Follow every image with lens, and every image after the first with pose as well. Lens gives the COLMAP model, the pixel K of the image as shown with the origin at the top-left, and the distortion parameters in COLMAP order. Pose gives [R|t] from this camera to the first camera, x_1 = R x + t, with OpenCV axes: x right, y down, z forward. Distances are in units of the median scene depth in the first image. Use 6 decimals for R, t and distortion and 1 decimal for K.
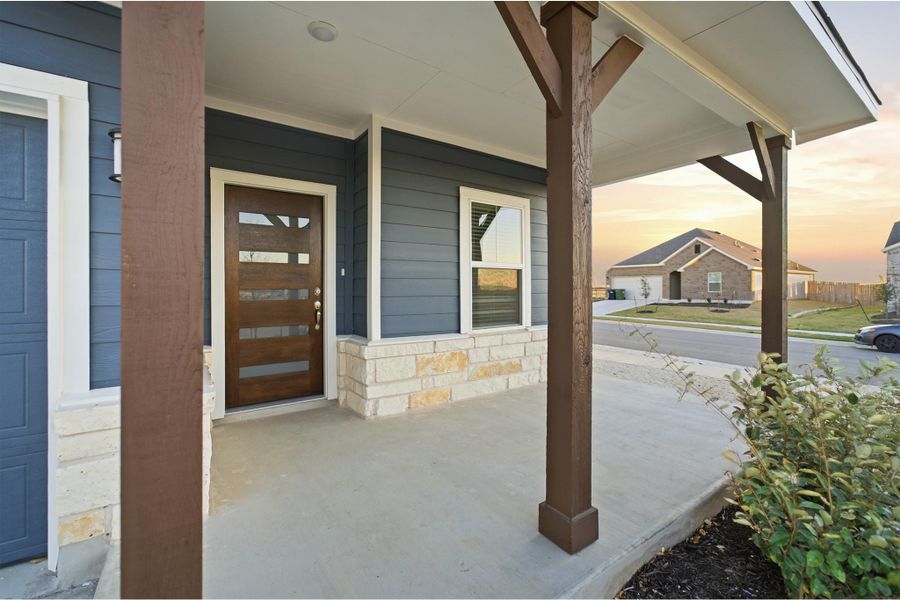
lens RADIAL K [[378.5, 0, 452.7], [0, 378.5, 278.9], [0, 0, 1]] dist [-0.009118, 0.004117]
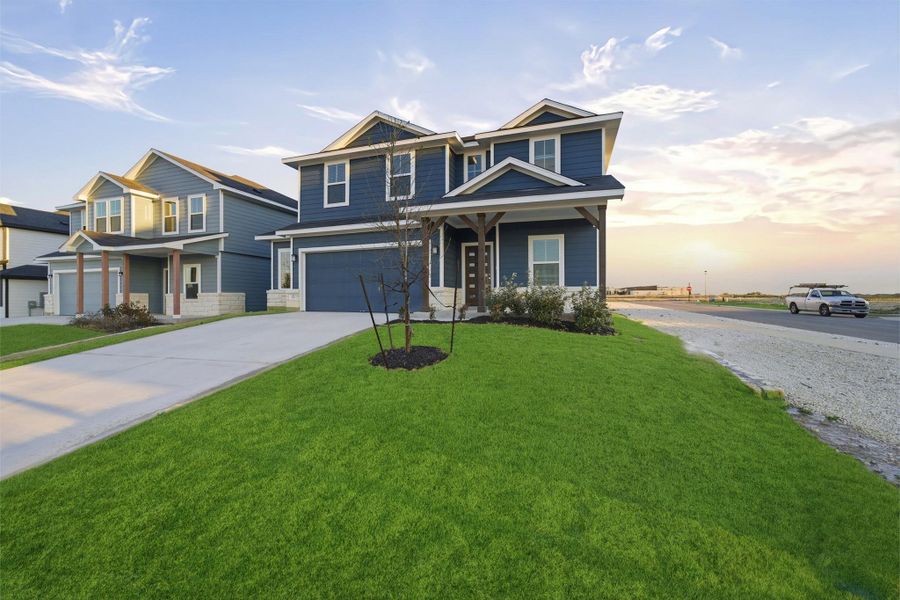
lens RADIAL K [[378.5, 0, 444.3], [0, 378.5, 297.5], [0, 0, 1]] dist [-0.009118, 0.004117]
pose [[0.581363, -0.000979, -0.813644, 2.077347], [0.016203, 0.999815, 0.010375, 0.192485], [0.813483, -0.019215, 0.581271, -1.221000]]
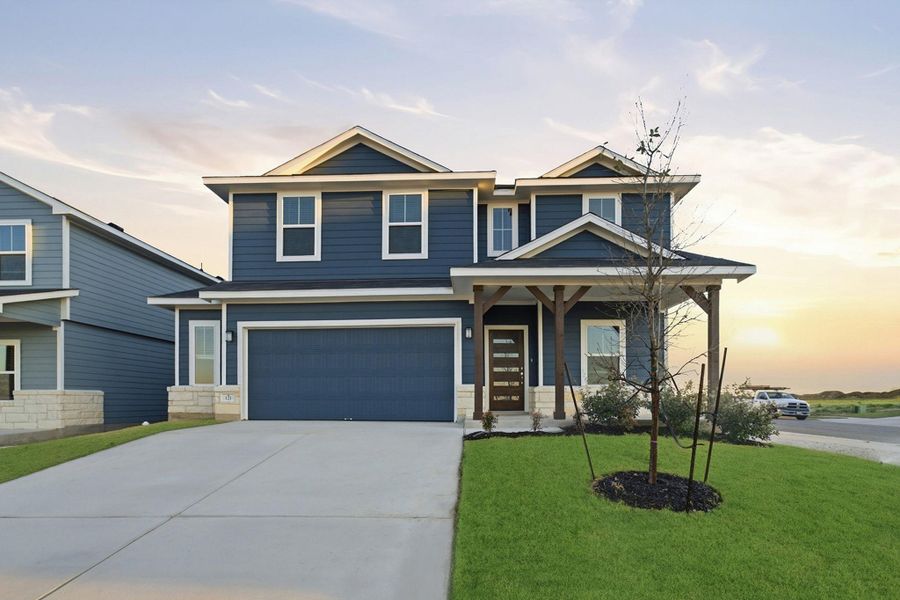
lens RADIAL K [[476.1, 0, 449.8], [0, 476.1, 400.1], [0, 0, 1]] dist [-0.004394, 0.003567]
pose [[0.794358, 0.002897, -0.607443, 1.154742], [0.010055, 0.999789, 0.017916, 0.179113], [0.607367, -0.020340, 0.794161, -1.751540]]
